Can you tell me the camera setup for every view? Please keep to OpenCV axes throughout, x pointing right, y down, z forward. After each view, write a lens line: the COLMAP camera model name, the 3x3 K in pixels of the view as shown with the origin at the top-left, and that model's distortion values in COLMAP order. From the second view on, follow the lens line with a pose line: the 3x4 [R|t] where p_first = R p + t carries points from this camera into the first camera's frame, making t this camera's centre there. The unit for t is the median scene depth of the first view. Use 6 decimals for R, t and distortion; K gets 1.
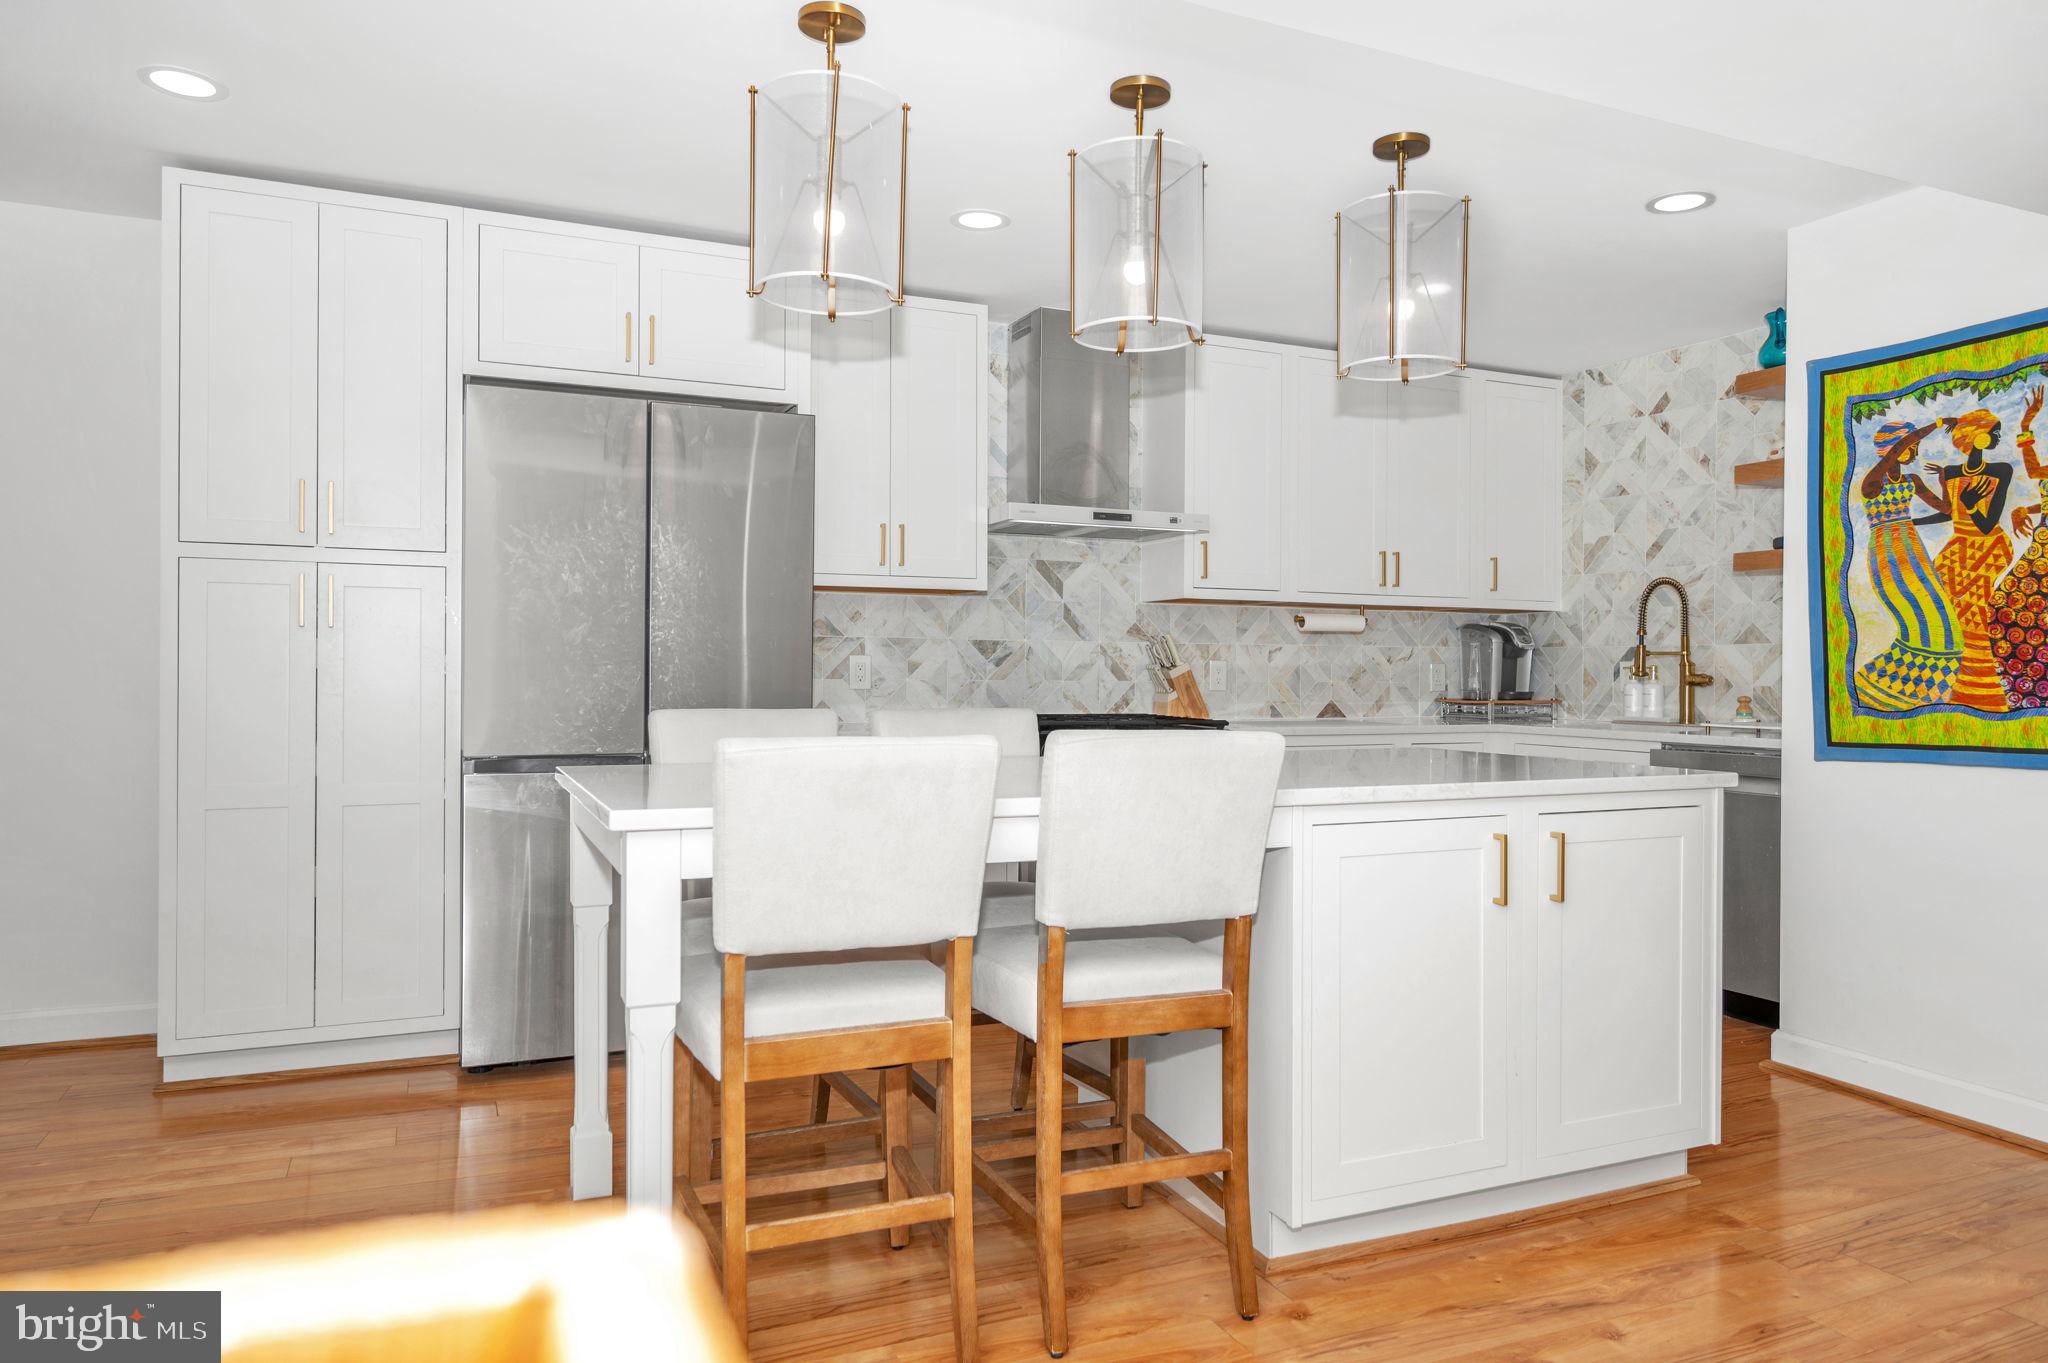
lens RADIAL K [[1294.1, 0, 1083.3], [0, 1294.1, 669.9], [0, 0, 1]] dist [0.024899, 0.004162]
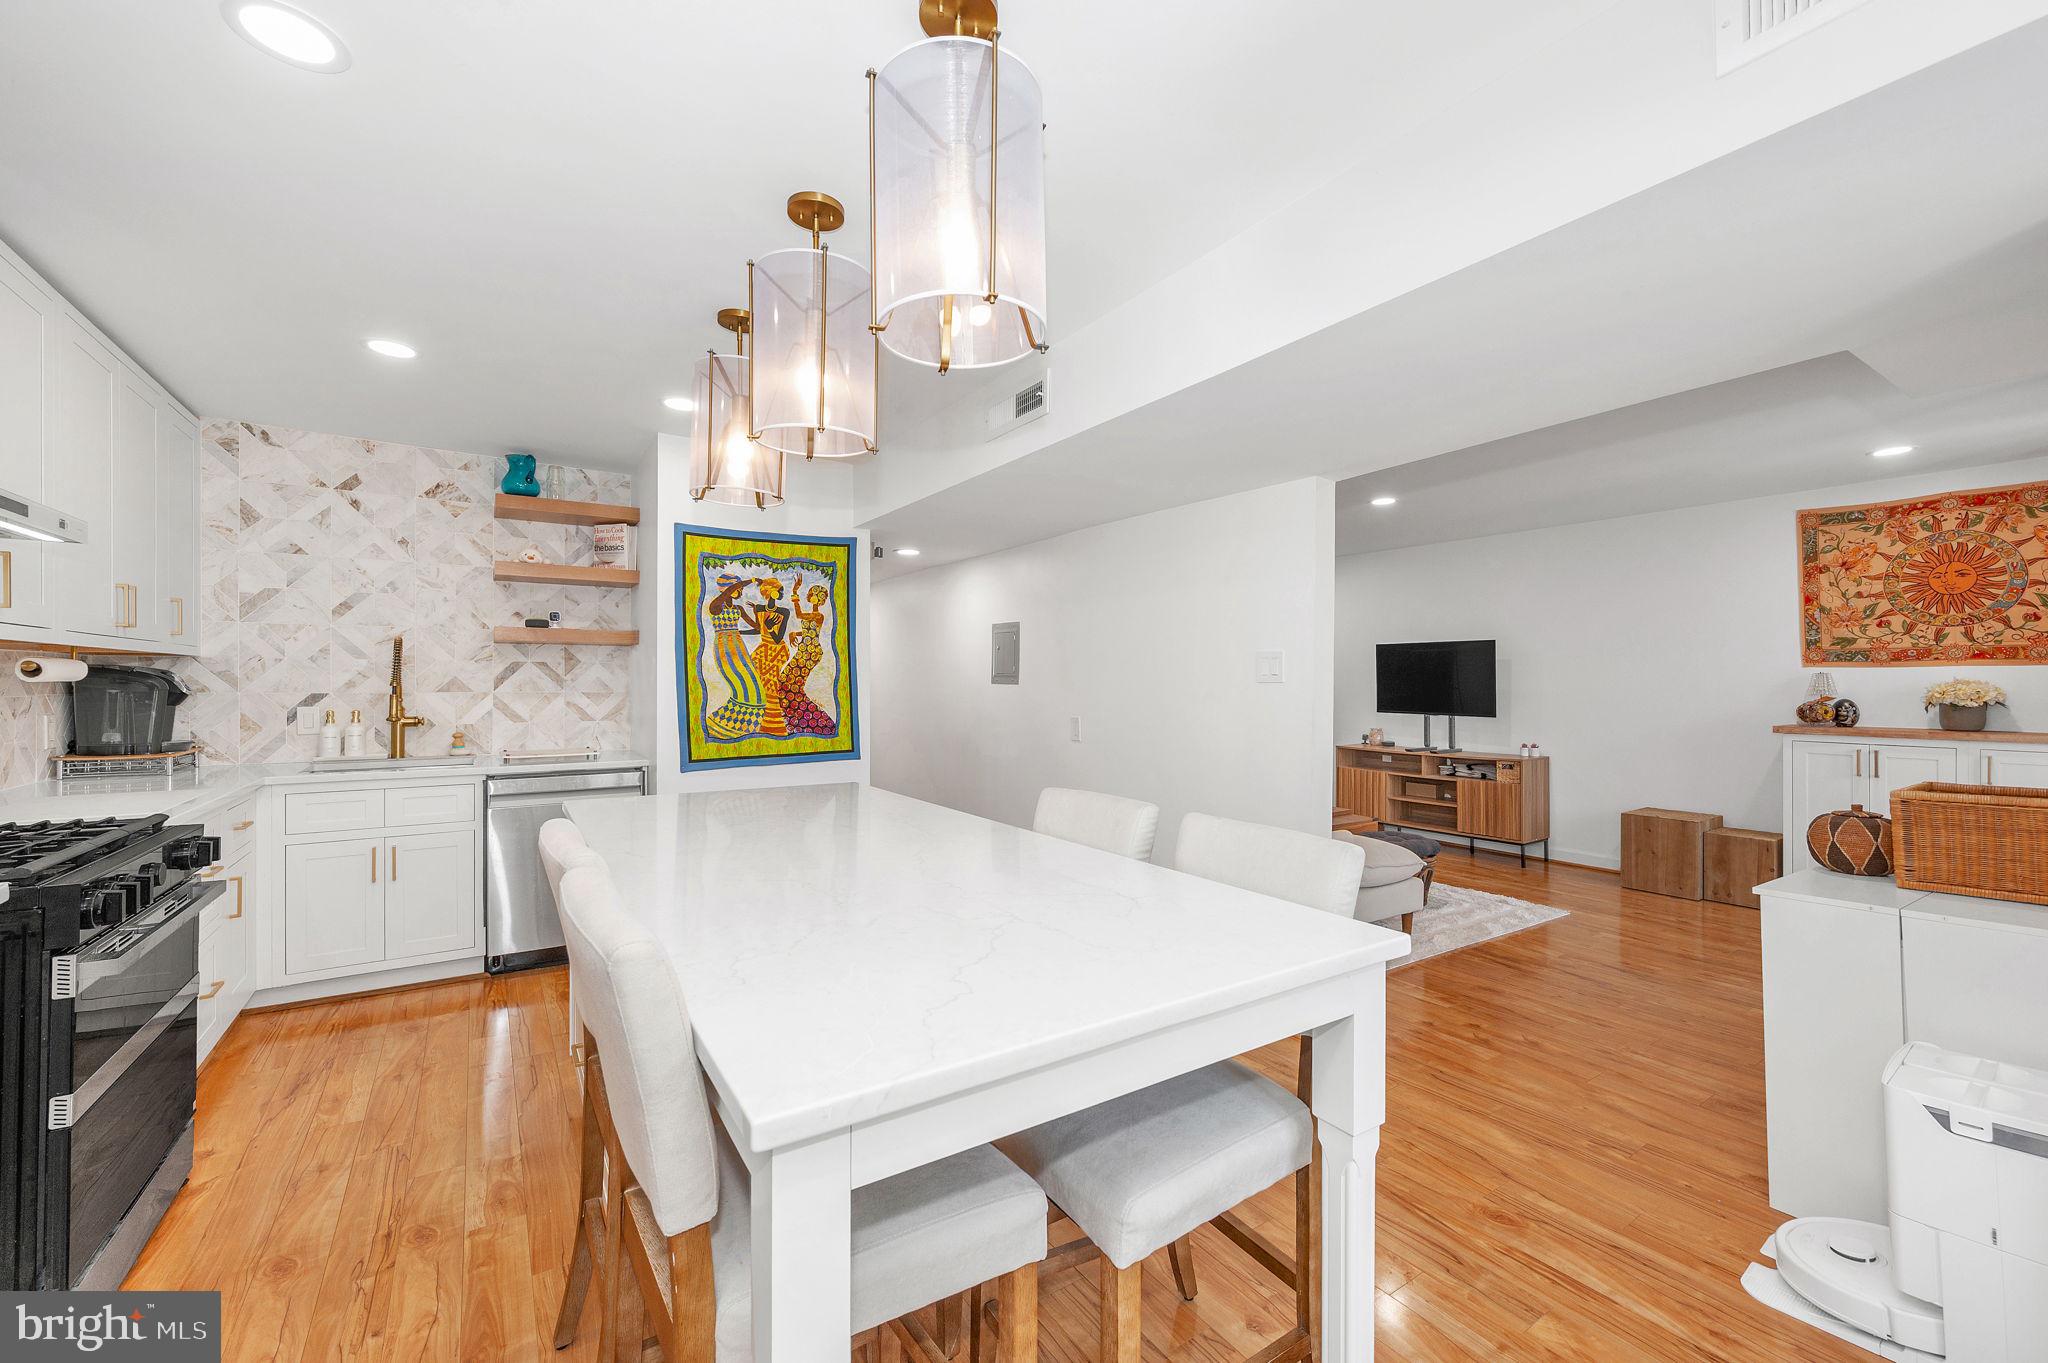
lens RADIAL K [[830.0, 0, 1019.6], [0, 830.0, 679.7], [0, 0, 1]] dist [0.000193, 0.002256]
pose [[-0.115771, -0.003535, 0.993270, -0.379668], [-0.005028, 0.999983, 0.002973, -0.037976], [-0.993263, -0.004650, -0.115787, 0.532023]]
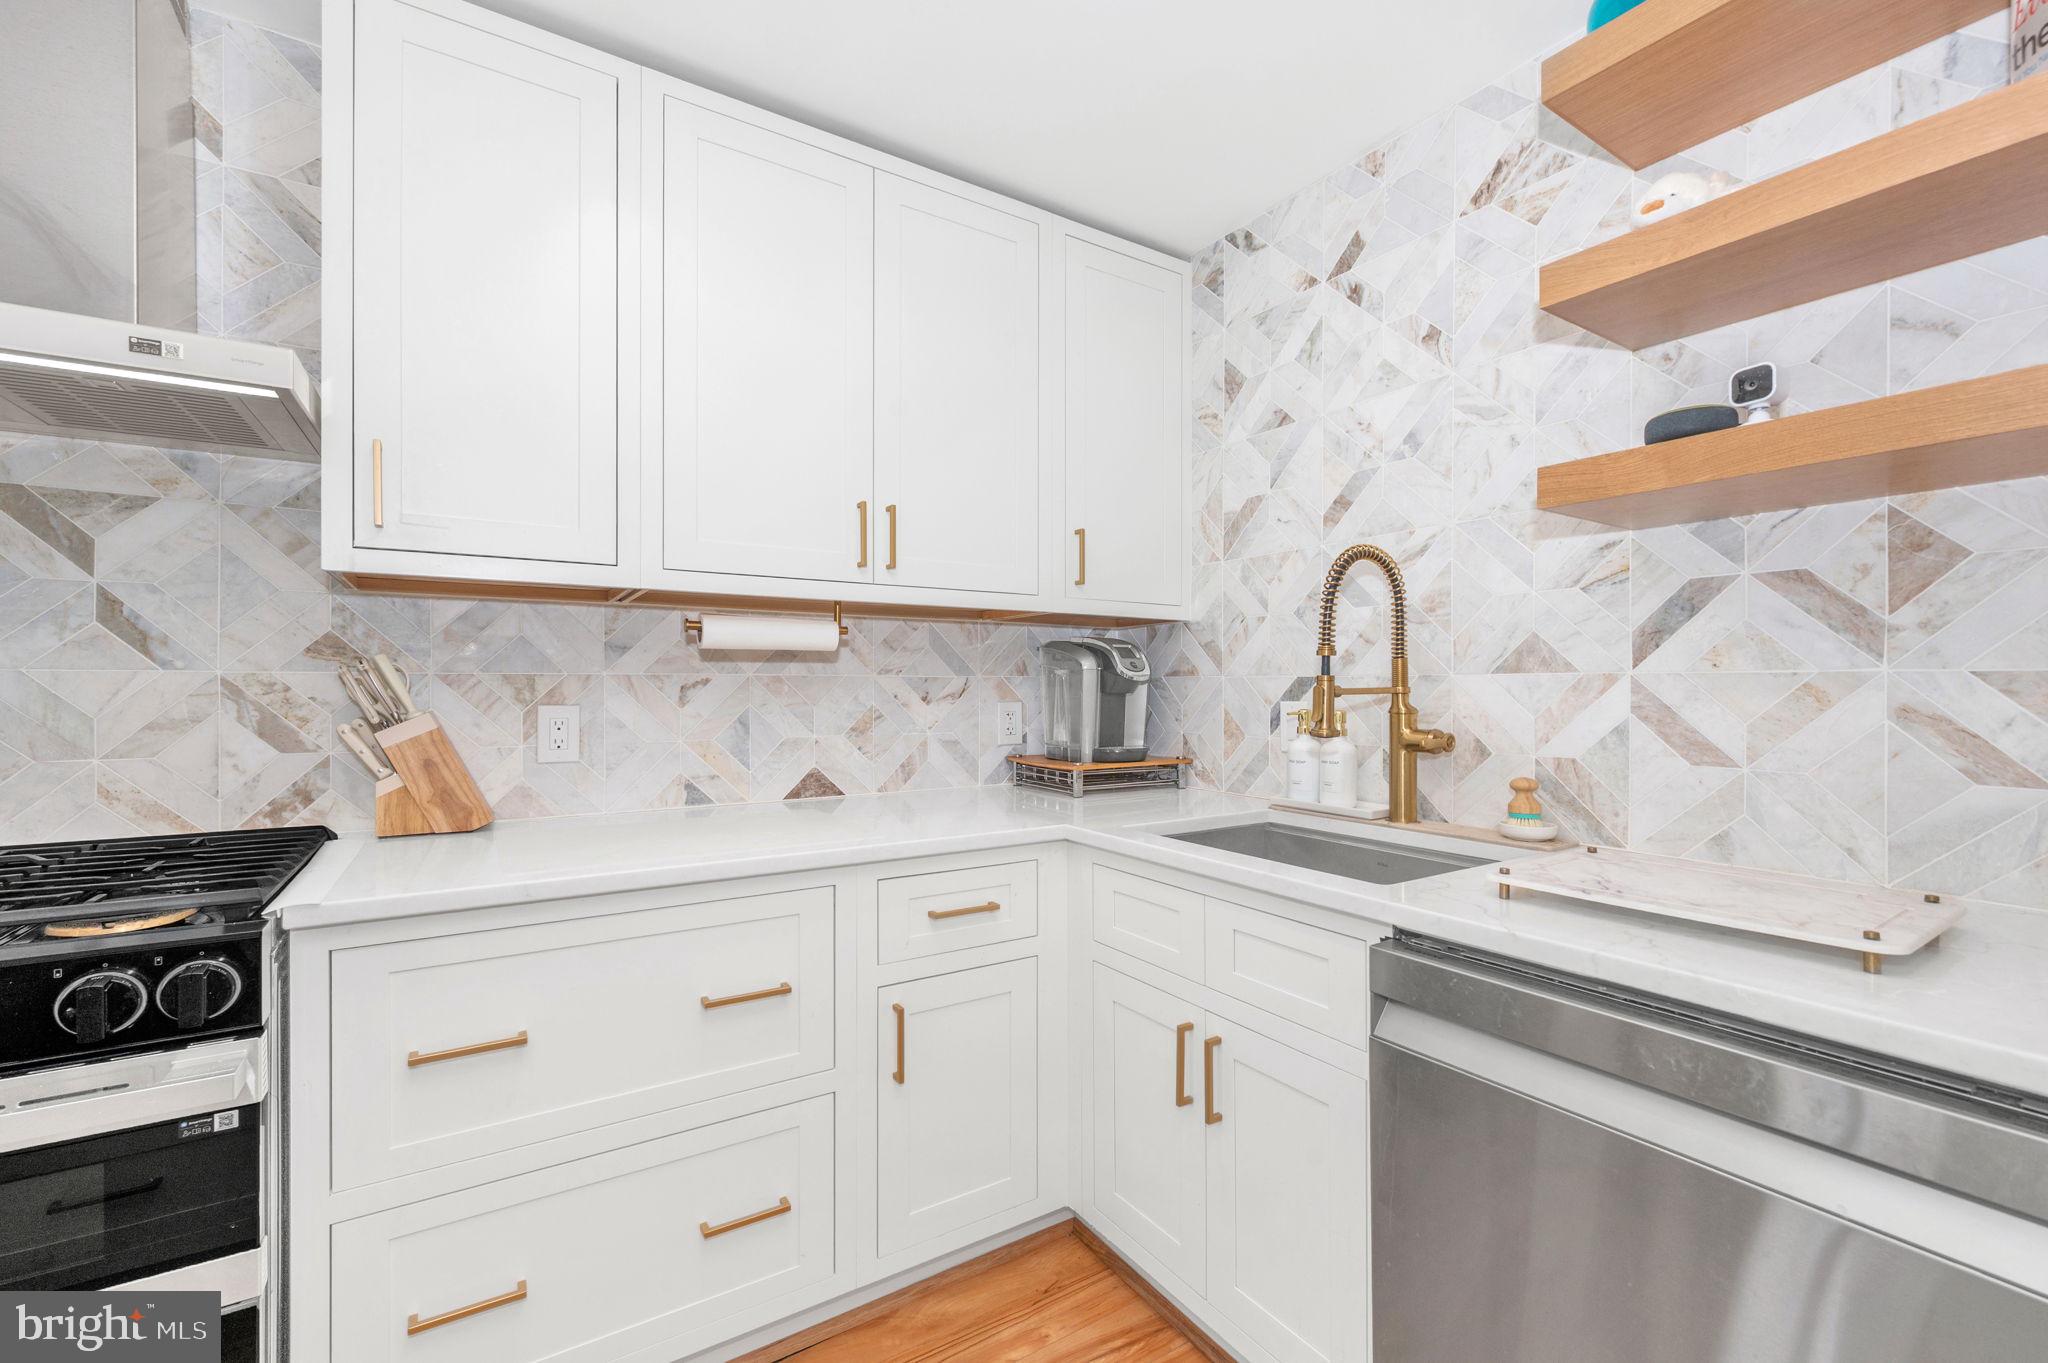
lens RADIAL K [[819.1, 0, 1024.0], [0, 819.1, 686.4], [0, 0, 1]] dist [0.003663, -0.000902]
pose [[0.994345, -0.003758, 0.106129, 0.280963], [0.003414, 0.999988, 0.003418, -0.016748], [-0.106140, -0.003036, 0.994347, 0.701124]]
